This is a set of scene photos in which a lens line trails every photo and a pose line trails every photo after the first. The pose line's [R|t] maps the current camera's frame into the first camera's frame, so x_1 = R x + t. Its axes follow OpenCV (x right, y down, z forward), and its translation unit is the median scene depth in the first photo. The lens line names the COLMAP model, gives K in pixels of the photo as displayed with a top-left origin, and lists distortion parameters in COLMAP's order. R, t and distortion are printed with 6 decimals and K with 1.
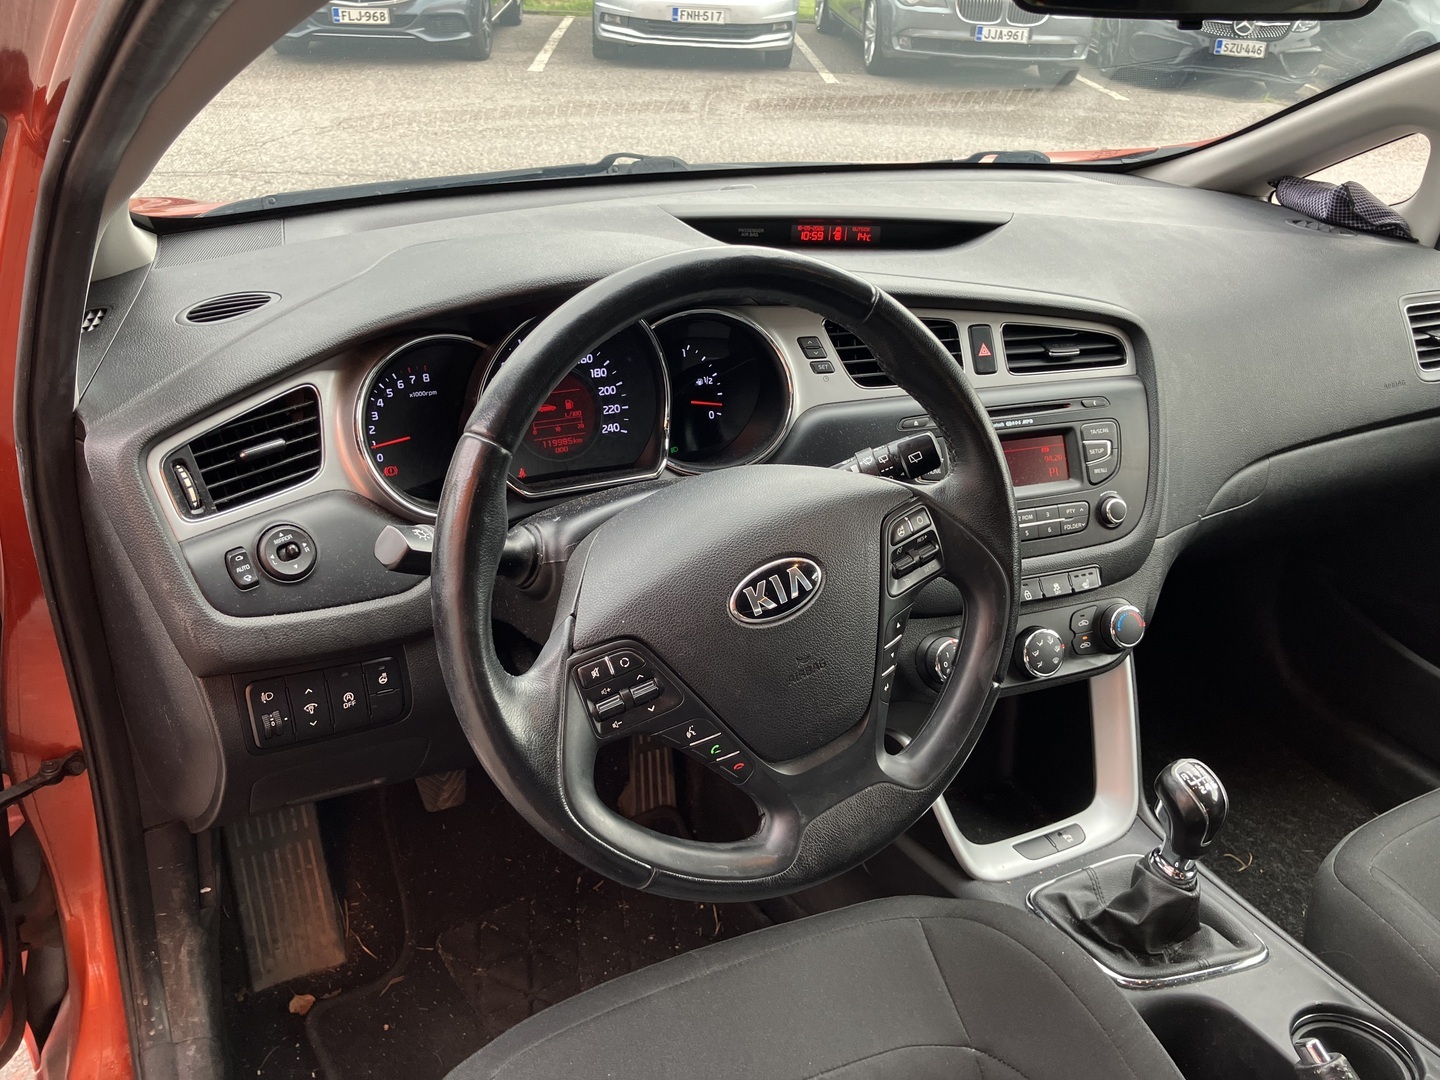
lens RADIAL K [[1199.6, 0, 719.4], [0, 1199.6, 539.9], [0, 0, 1]] dist [0.022064, -0.003387]
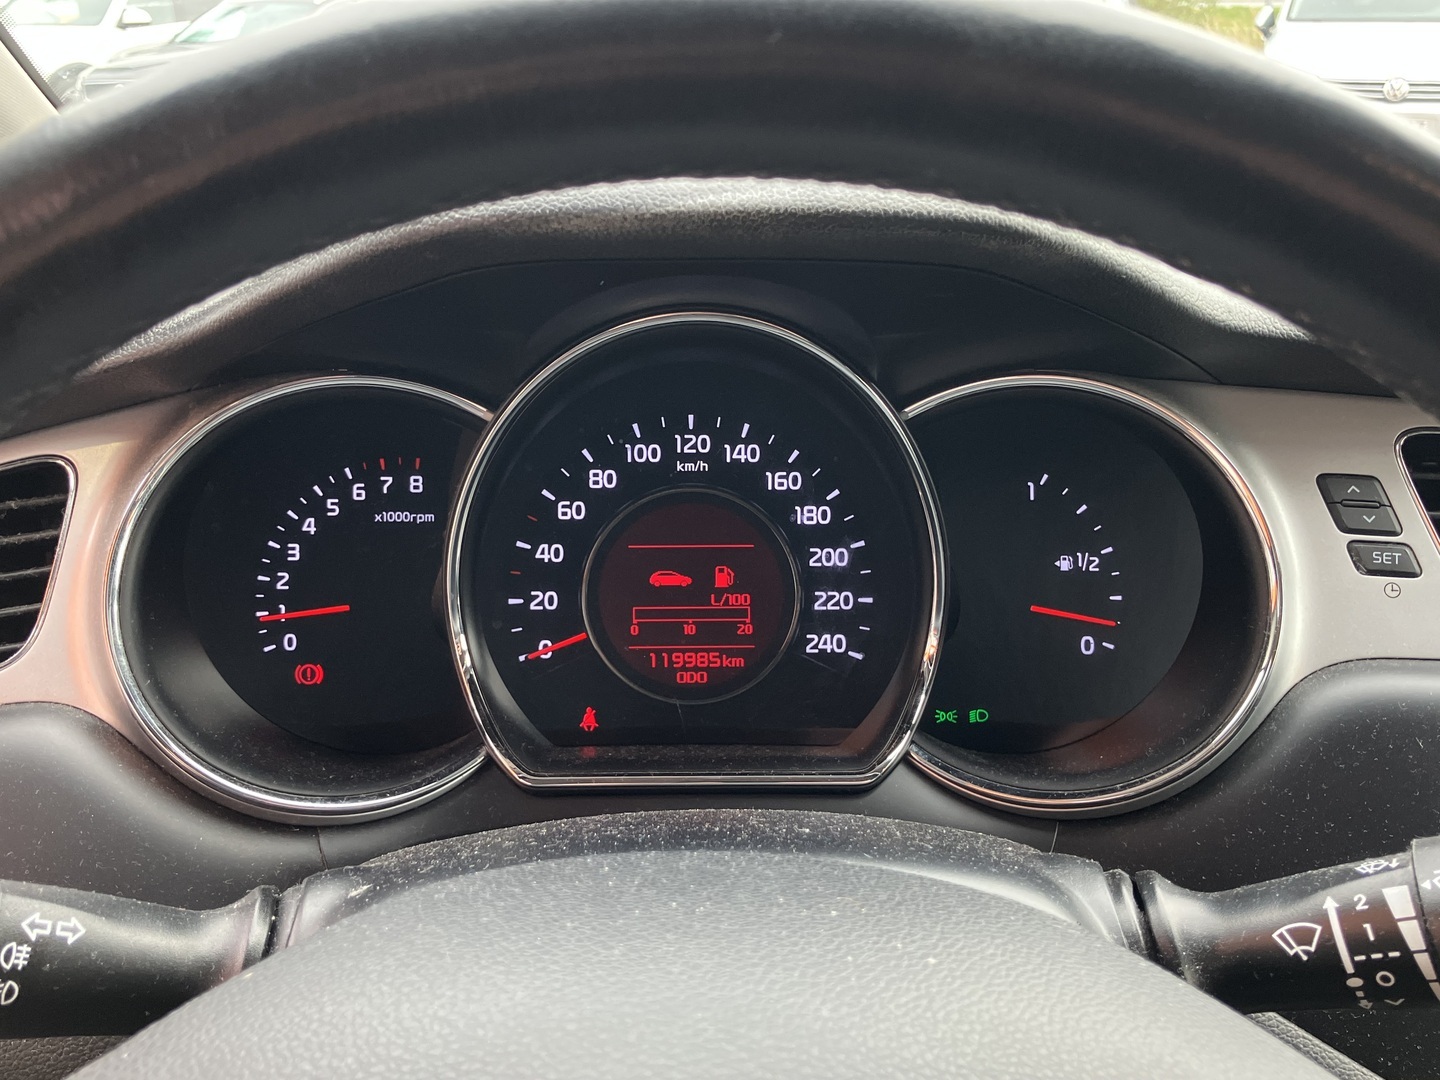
lens RADIAL K [[1399.3, 0, 721.8], [0, 1399.3, 536.7], [0, 0, 1]] dist [0.058696, 0.000000]
pose [[0.891550, 0.101814, -0.441331, 0.096511], [-0.164857, 0.980515, -0.106831, -0.071435], [0.421855, 0.168002, 0.890962, 0.532316]]
